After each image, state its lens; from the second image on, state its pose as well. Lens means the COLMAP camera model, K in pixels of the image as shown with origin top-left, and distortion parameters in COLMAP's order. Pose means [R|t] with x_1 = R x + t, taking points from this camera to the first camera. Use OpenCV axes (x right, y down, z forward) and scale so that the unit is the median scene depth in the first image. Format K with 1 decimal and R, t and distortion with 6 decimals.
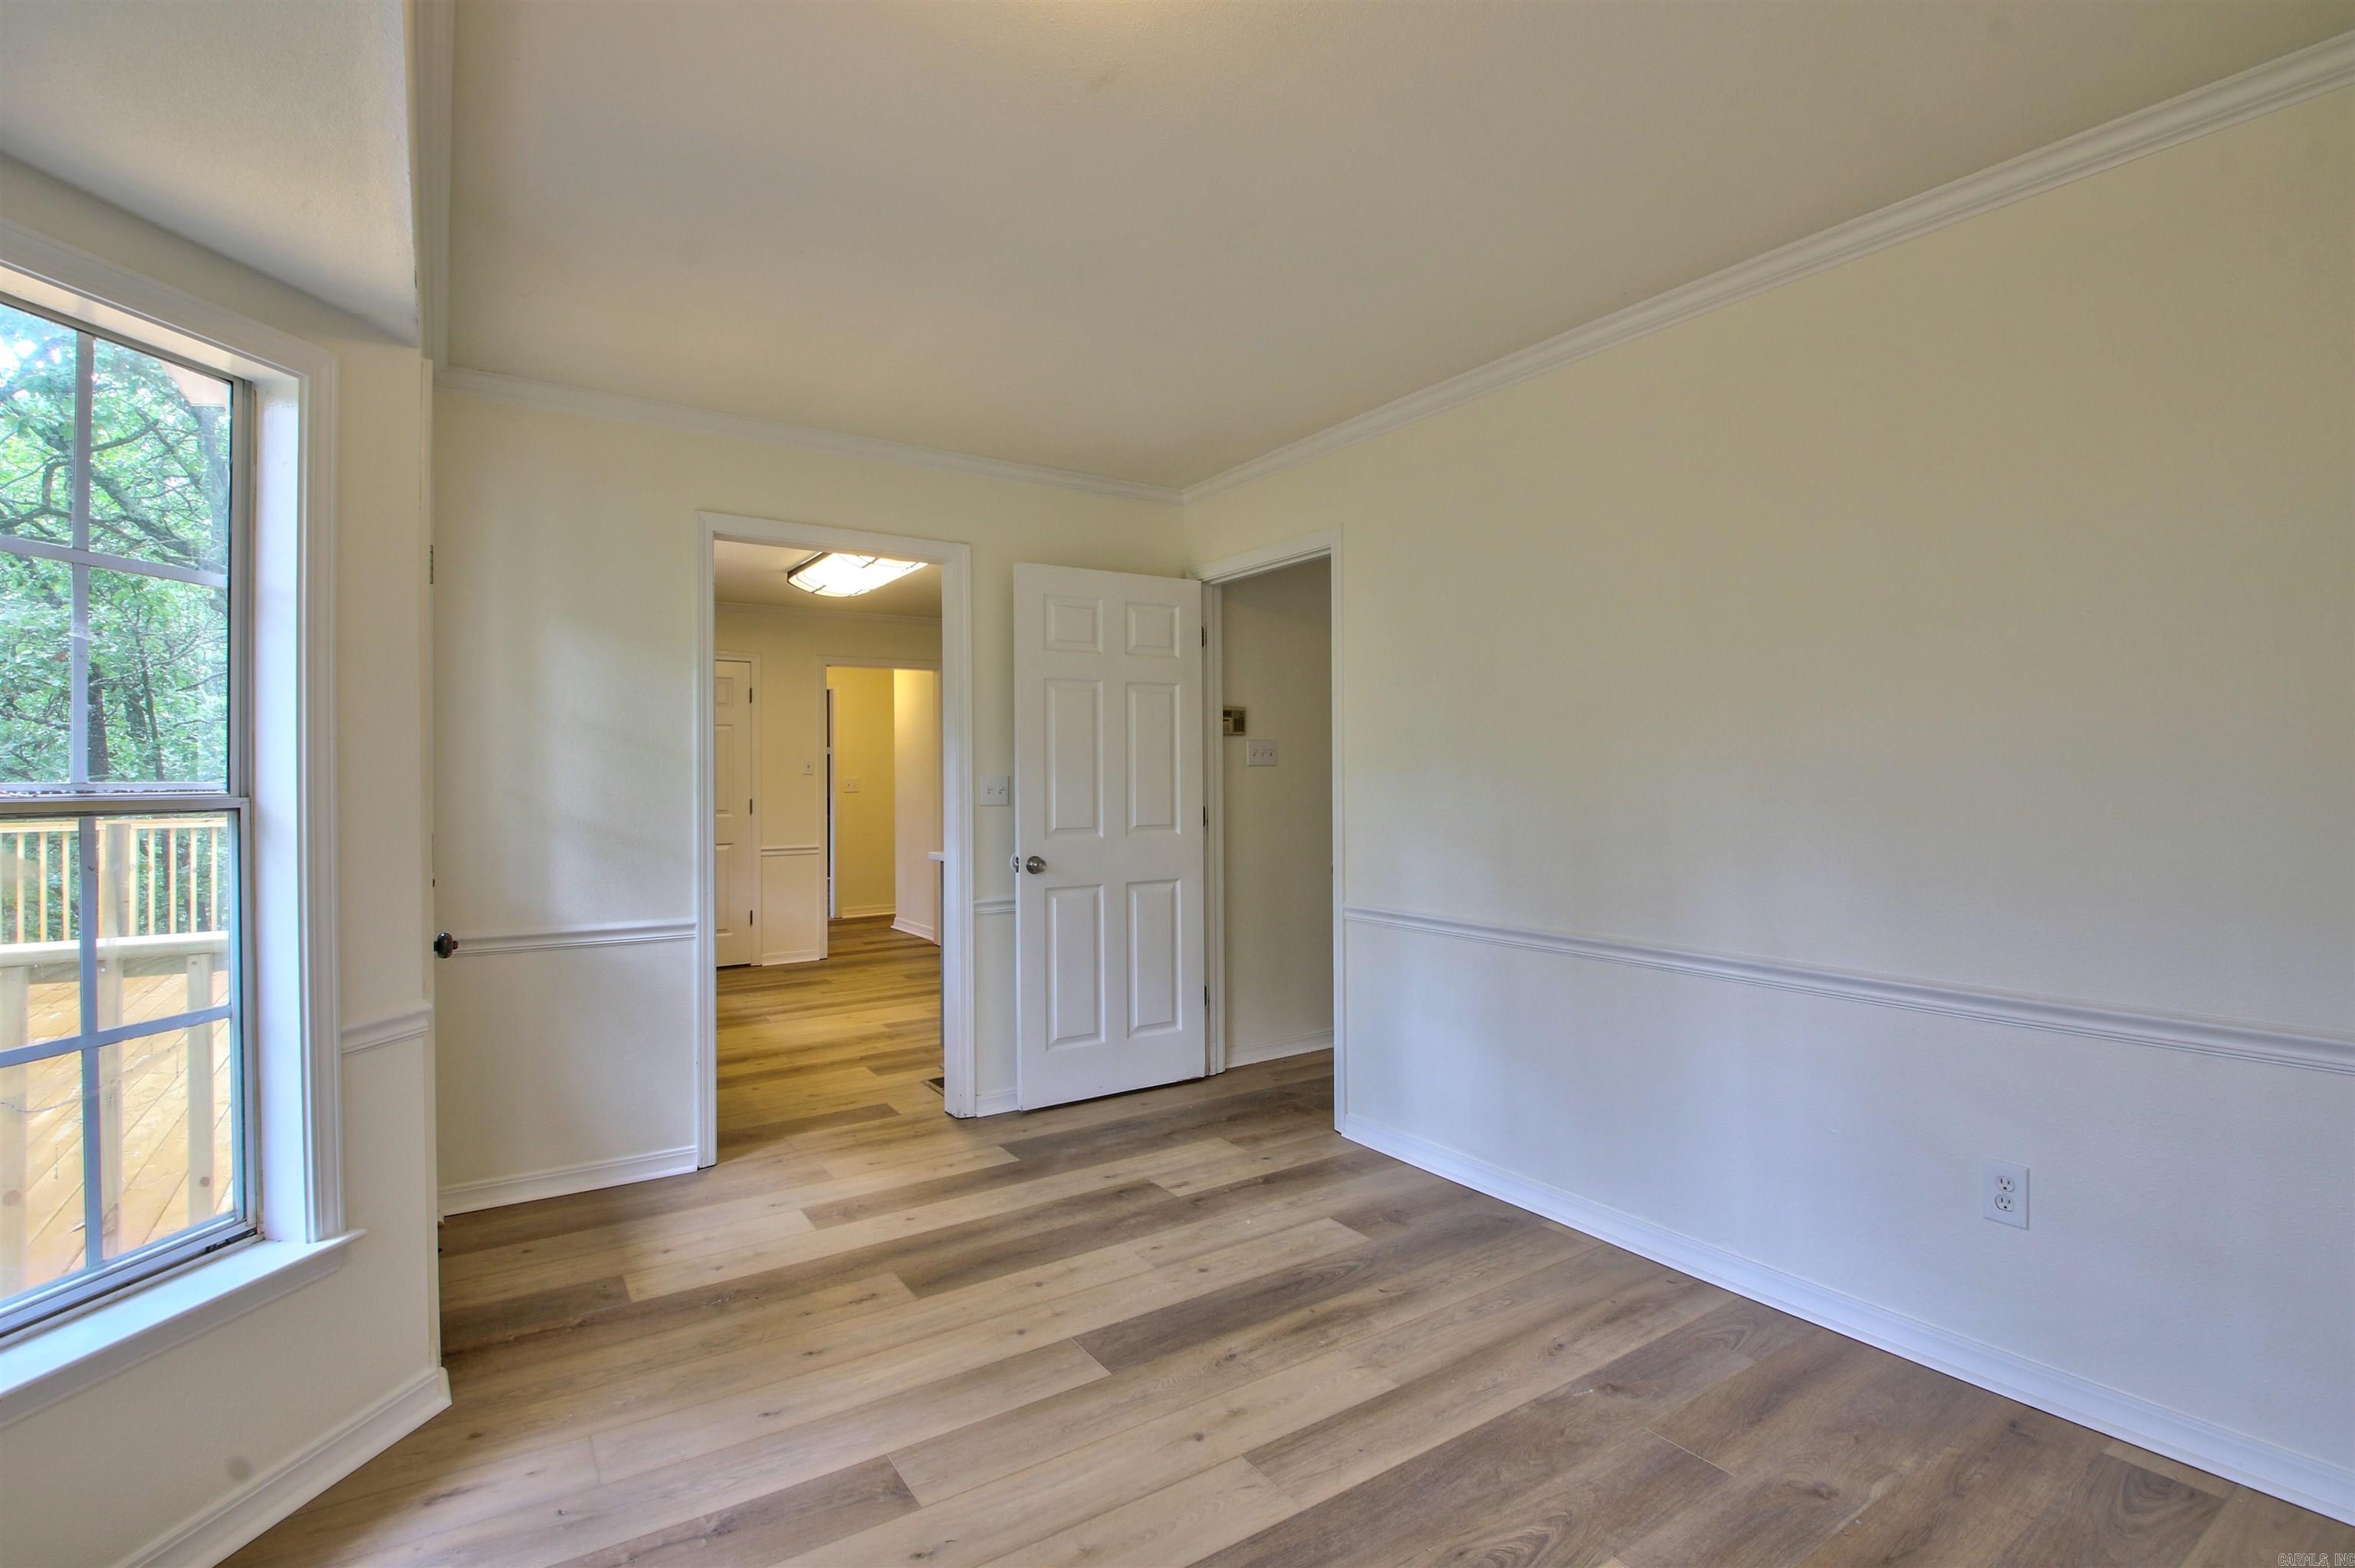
lens RADIAL K [[1094.1, 0, 1175.8], [0, 1094.1, 769.7], [0, 0, 1]] dist [0.008275, -0.019194]
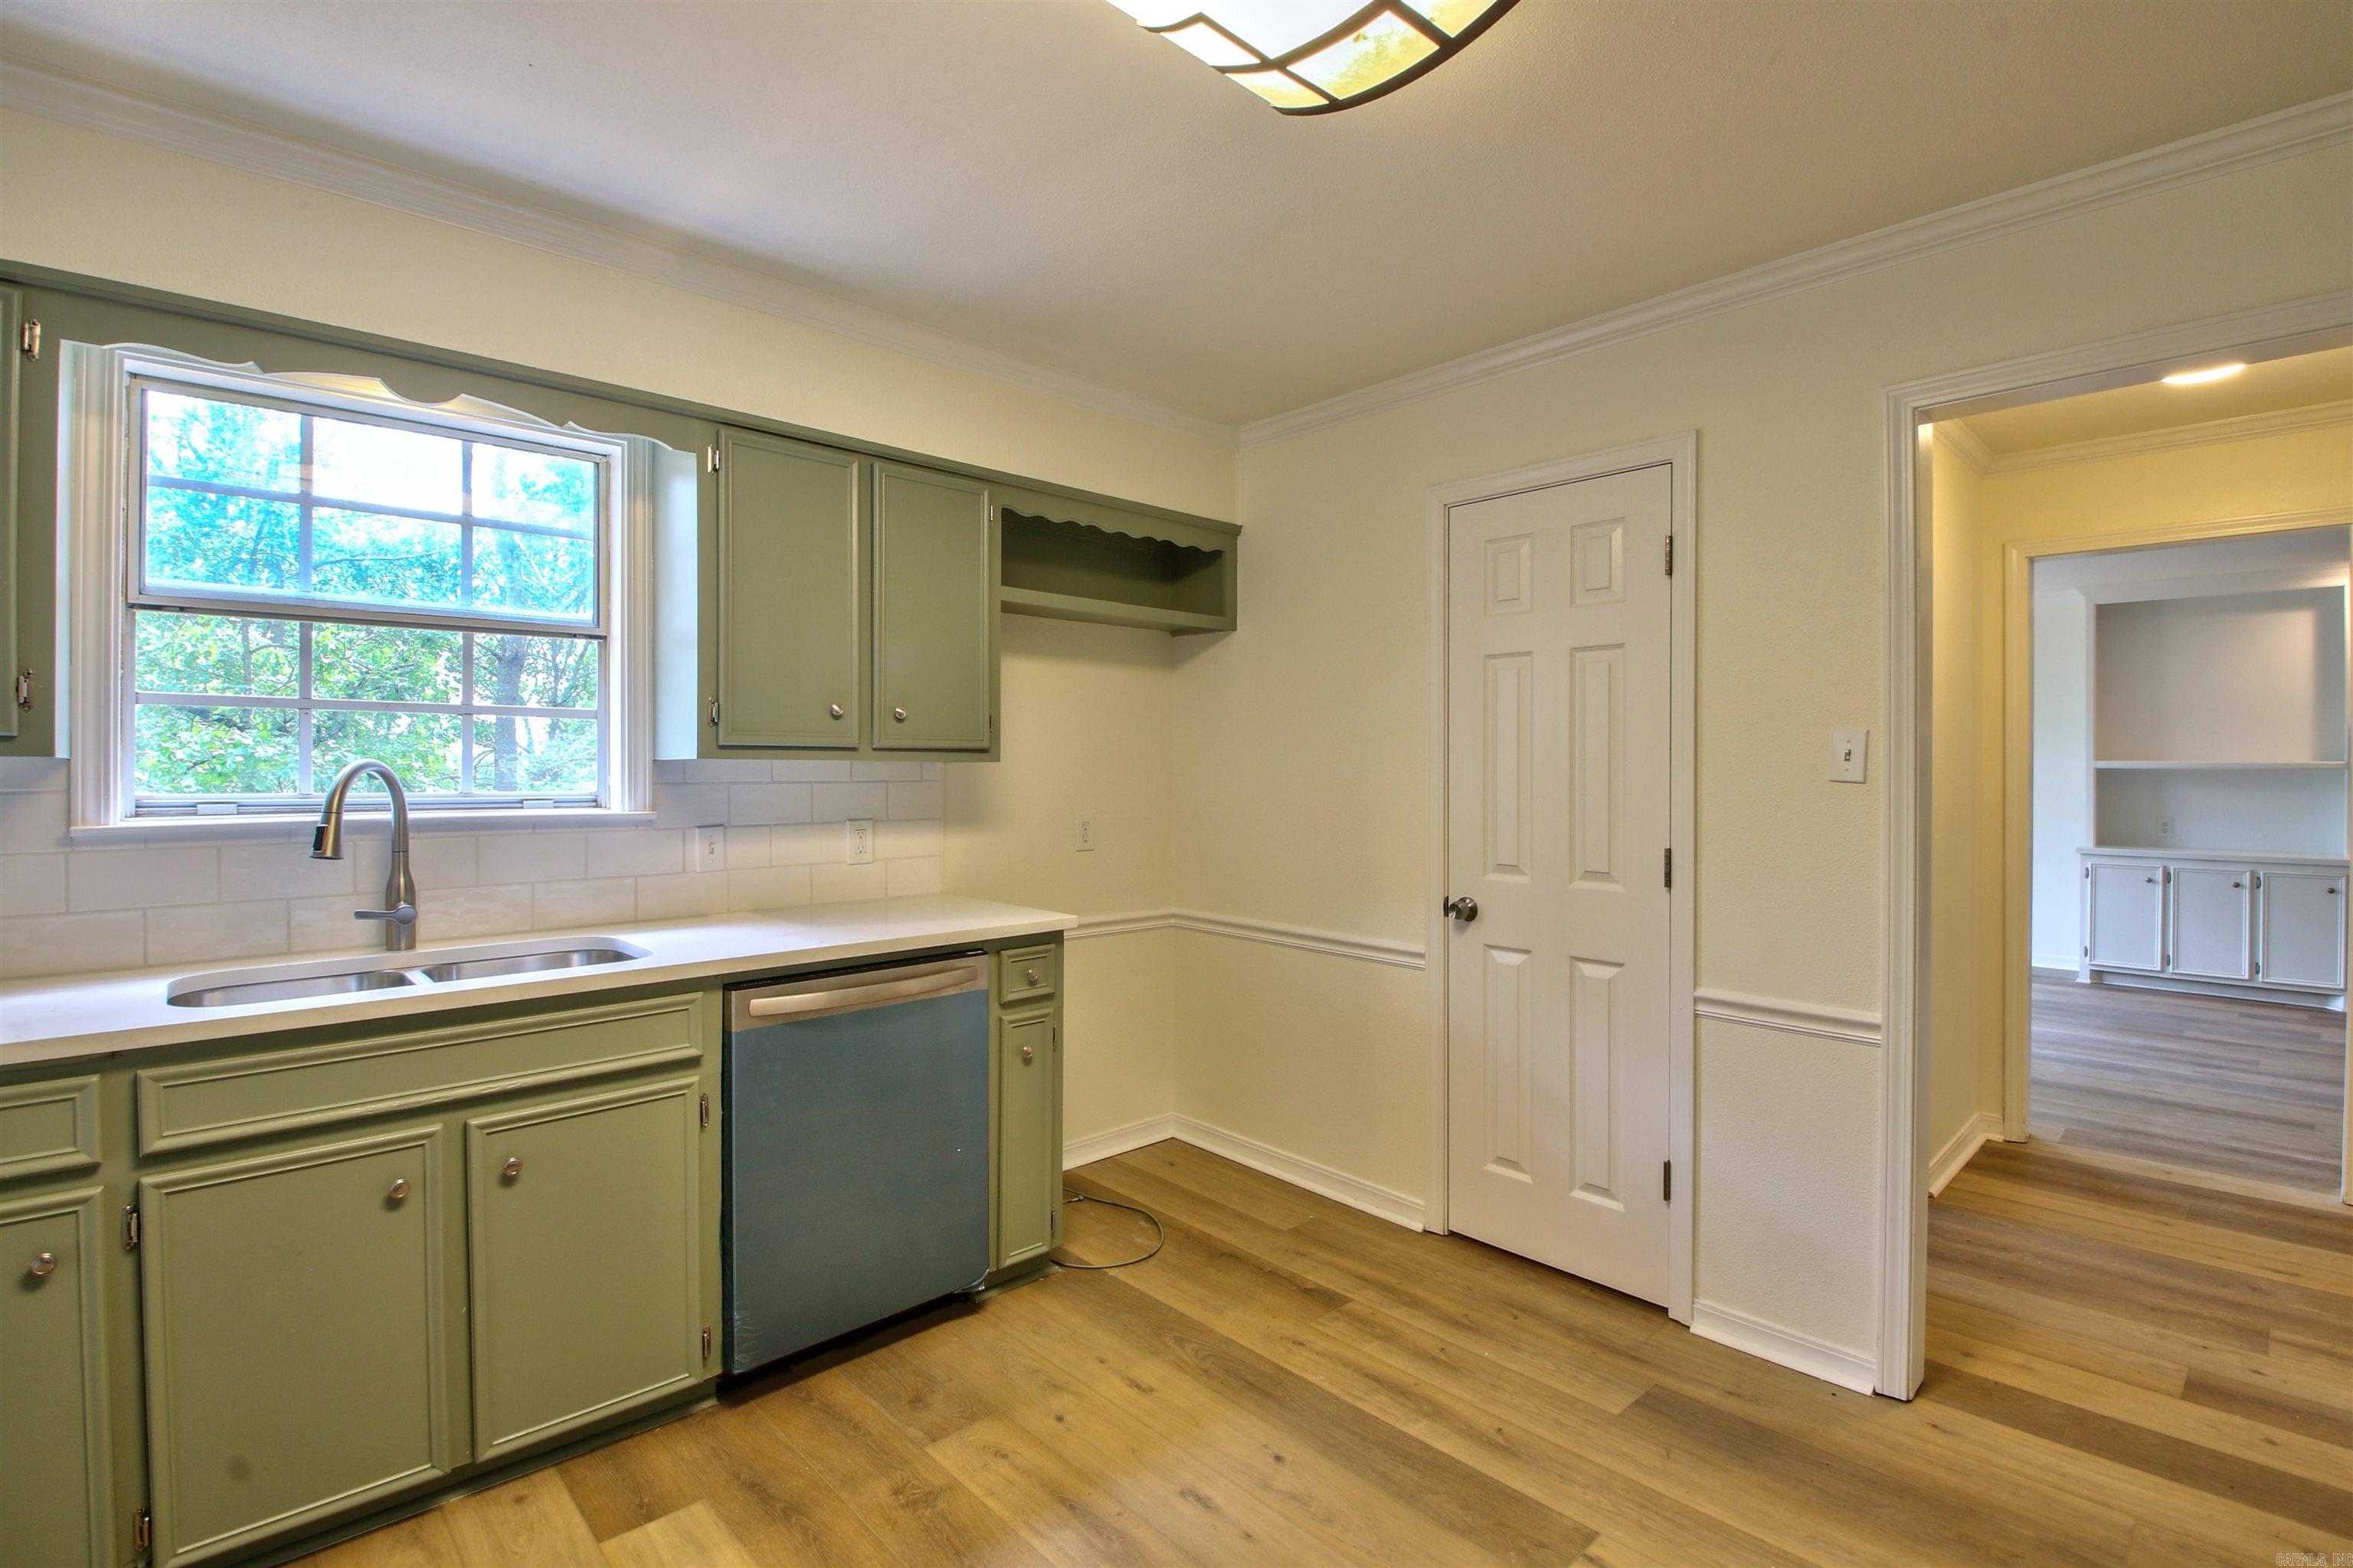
lens RADIAL K [[1093.4, 0, 1174.8], [0, 1093.4, 769.7], [0, 0, 1]] dist [0.008275, -0.019194]
pose [[0.162149, 0.013427, -0.986675, -0.154949], [0.000986, 0.999905, 0.013769, -0.011368], [0.986766, -0.003205, 0.162120, 1.911335]]
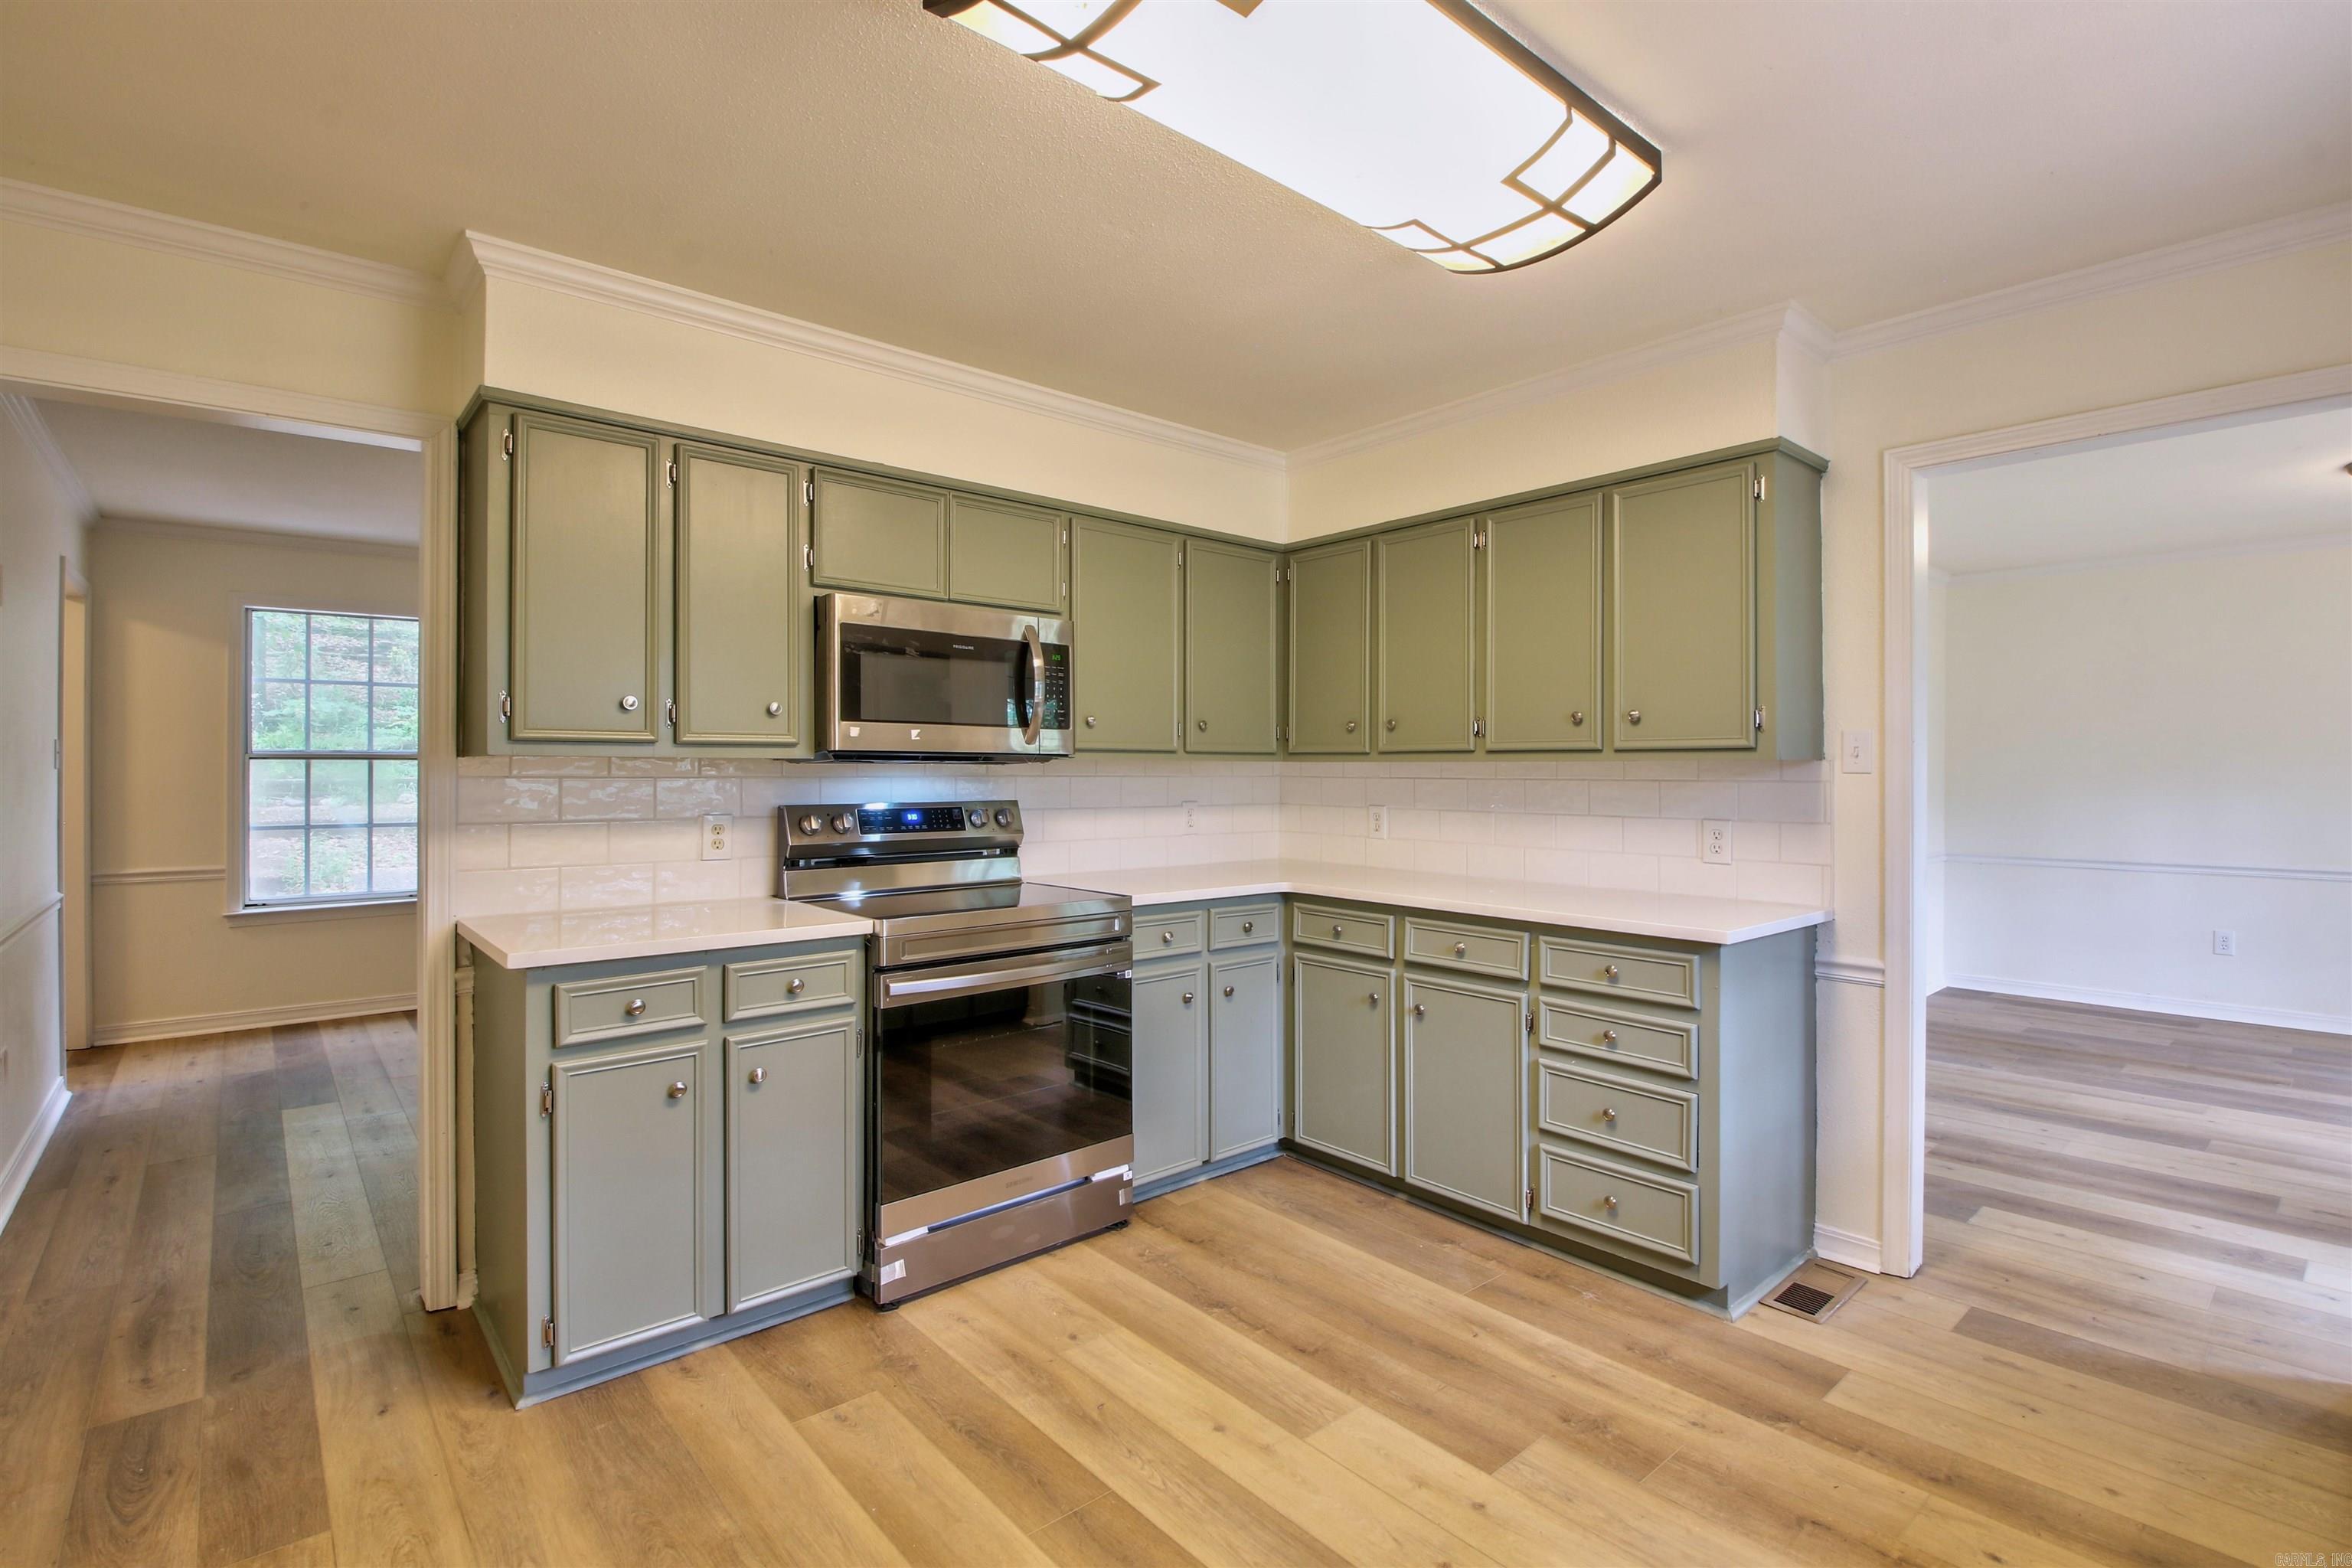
lens RADIAL K [[1084.6, 0, 1183.3], [0, 1084.6, 761.3], [0, 0, 1]] dist [0.003744, -0.016023]
pose [[-0.128741, 0.013014, 0.991593, -1.121268], [-0.005205, 0.999891, -0.013799, 0.001992], [-0.991665, -0.006938, -0.128659, 2.091863]]
